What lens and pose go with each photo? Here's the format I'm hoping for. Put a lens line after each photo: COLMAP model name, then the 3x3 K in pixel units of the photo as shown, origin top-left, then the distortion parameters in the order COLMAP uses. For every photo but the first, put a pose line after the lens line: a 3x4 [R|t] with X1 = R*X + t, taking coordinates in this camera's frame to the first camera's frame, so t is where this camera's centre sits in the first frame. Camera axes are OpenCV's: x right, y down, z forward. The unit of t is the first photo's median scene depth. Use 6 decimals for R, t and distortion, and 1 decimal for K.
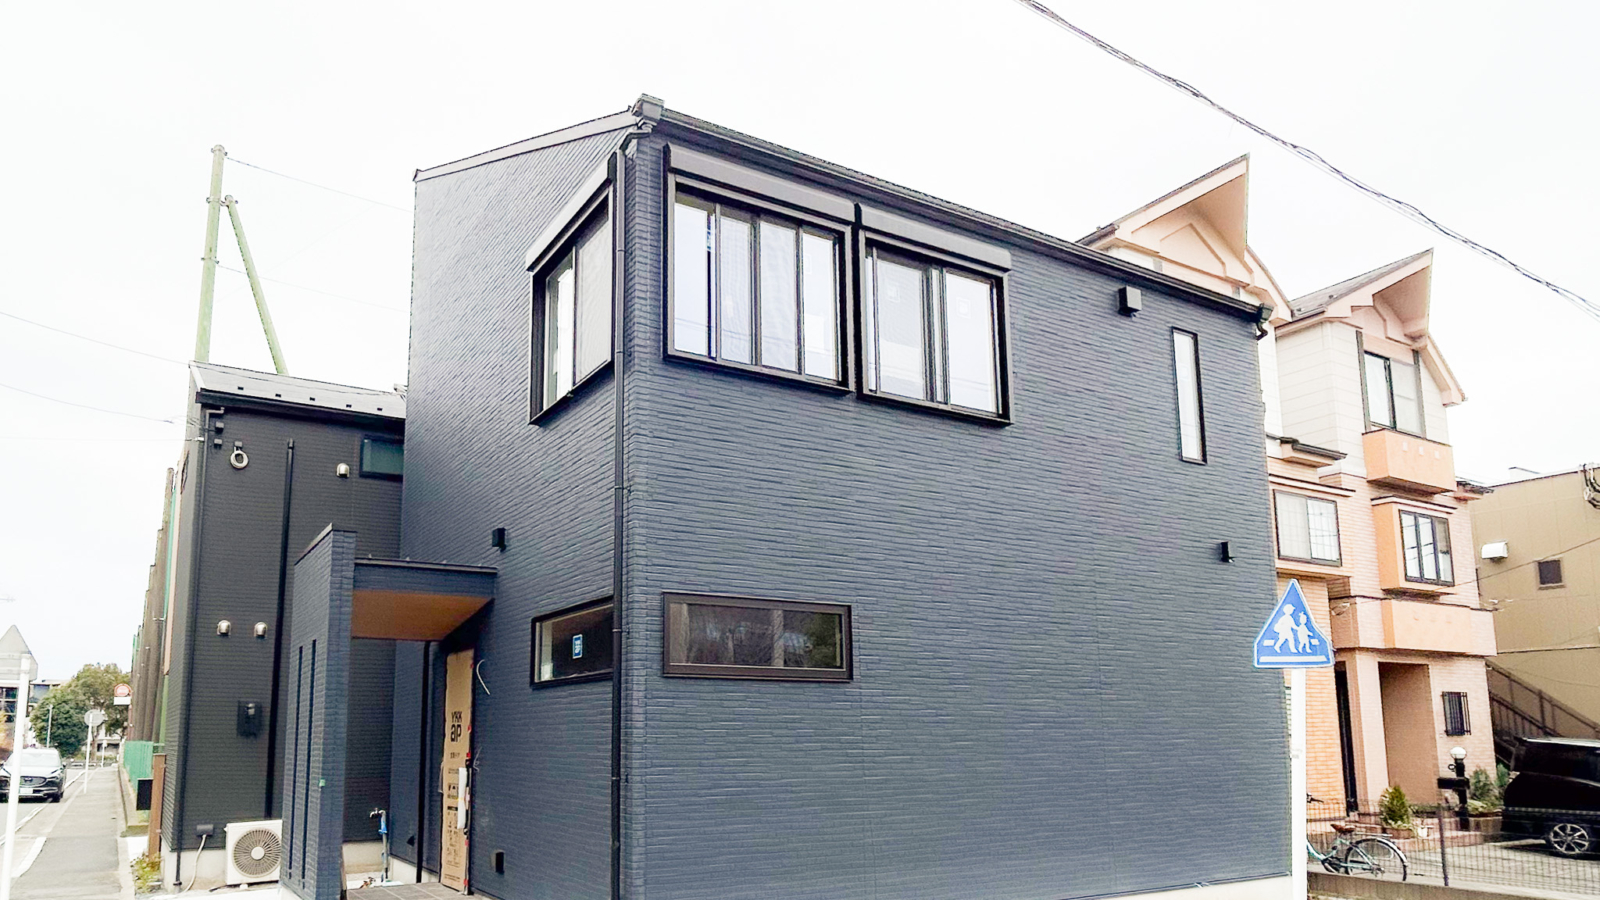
lens RADIAL K [[632.0, 0, 807.2], [0, 632.0, 450.2], [0, 0, 1]] dist [0.003891, -0.000285]
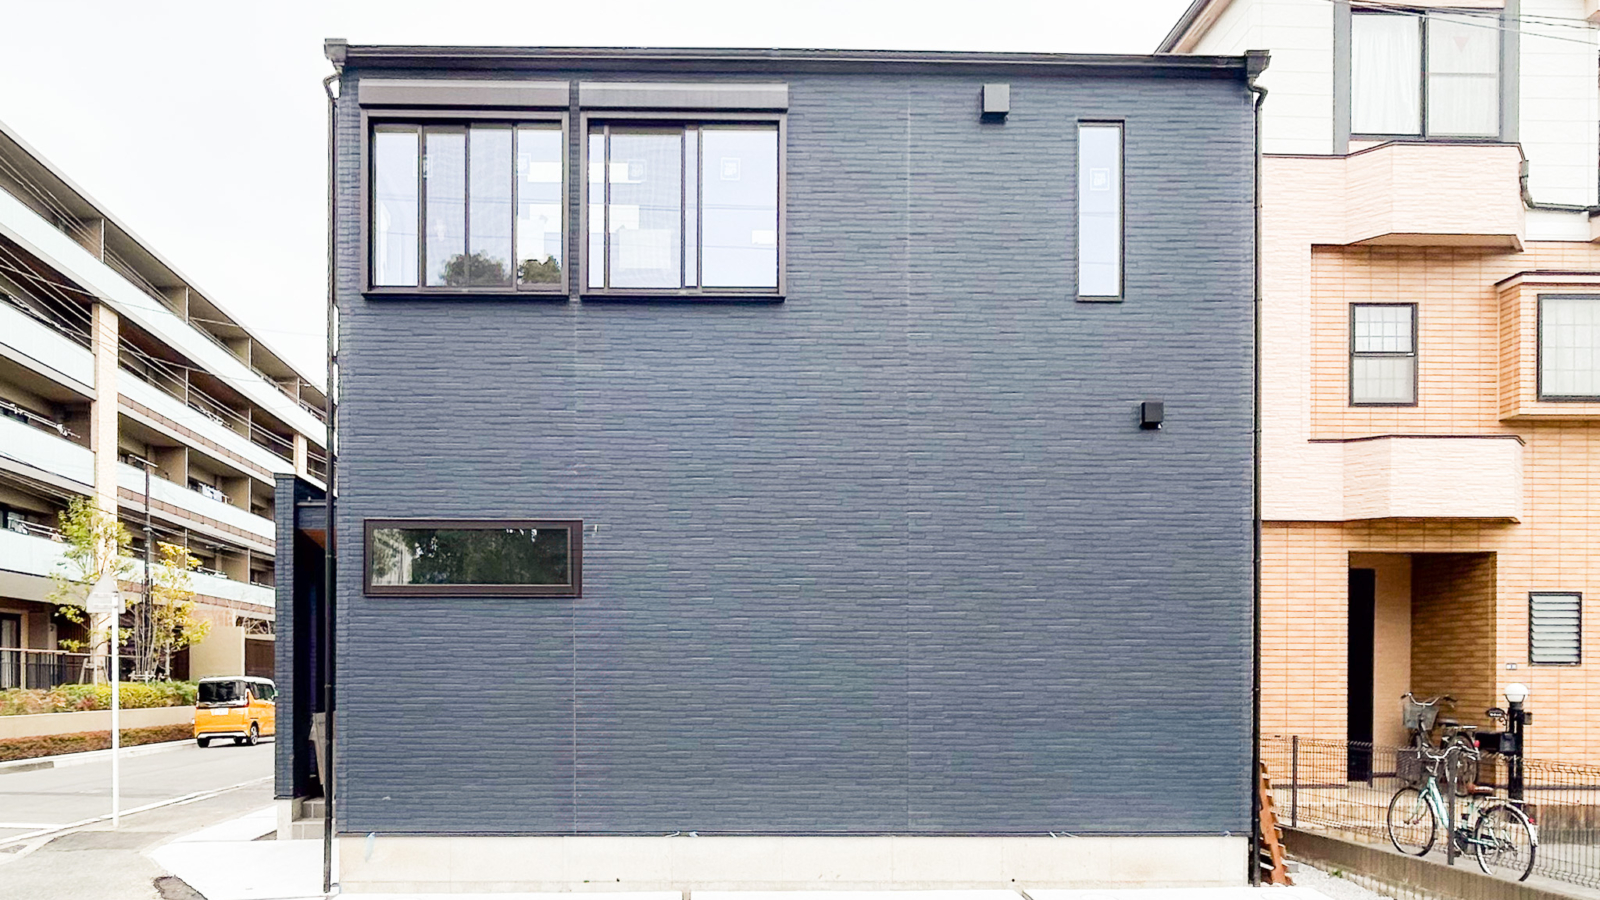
lens RADIAL K [[632.0, 0, 800.8], [0, 632.0, 444.5], [0, 0, 1]] dist [0.003891, -0.000285]
pose [[0.930887, -0.107185, -0.349230, 0.673845], [0.143137, 0.986566, 0.078740, 0.098134], [0.336099, -0.123286, 0.933723, 0.217472]]
